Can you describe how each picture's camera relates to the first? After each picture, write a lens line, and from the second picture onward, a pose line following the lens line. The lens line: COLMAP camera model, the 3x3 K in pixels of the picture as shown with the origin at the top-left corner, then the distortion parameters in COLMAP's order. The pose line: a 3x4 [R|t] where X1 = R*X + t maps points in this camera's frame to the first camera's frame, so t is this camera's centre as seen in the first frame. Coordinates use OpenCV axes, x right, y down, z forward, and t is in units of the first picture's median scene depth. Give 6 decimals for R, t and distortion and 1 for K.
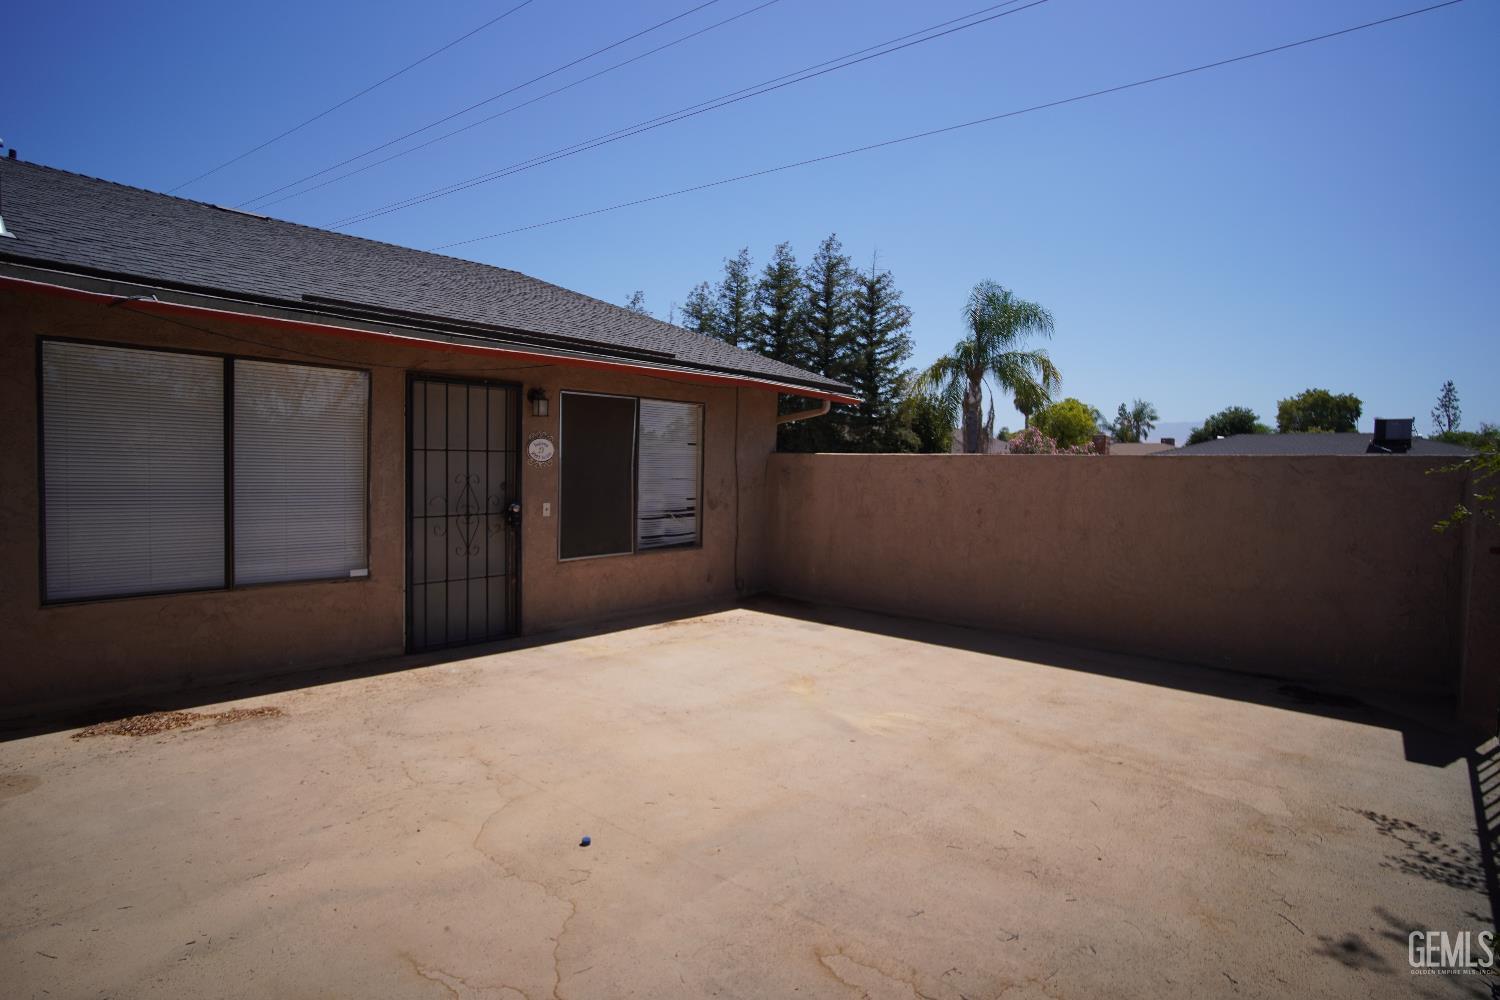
lens RADIAL K [[806.3, 0, 750.4], [0, 806.3, 498.2], [0, 0, 1]] dist [-0.062931, 0.043403]
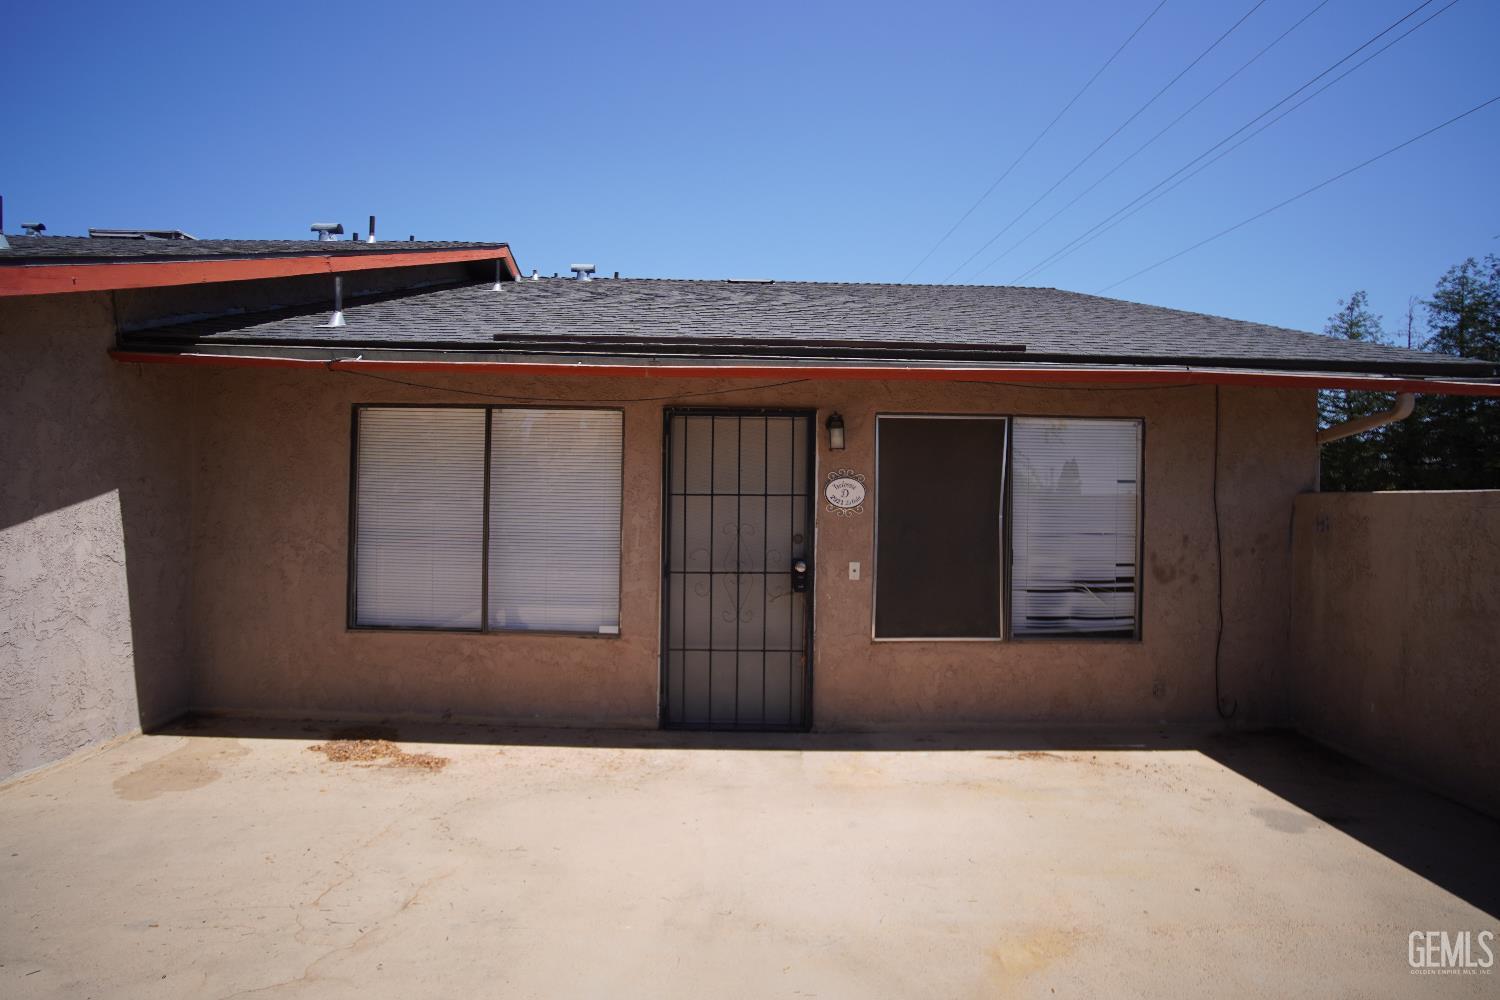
lens RADIAL K [[806.3, 0, 750.4], [0, 806.3, 498.2], [0, 0, 1]] dist [-0.062931, 0.043403]
pose [[0.660244, -0.015522, -0.750891, 0.267272], [-0.032661, 0.998247, -0.049353, -0.014358], [0.750341, 0.057109, 0.658580, 0.433927]]
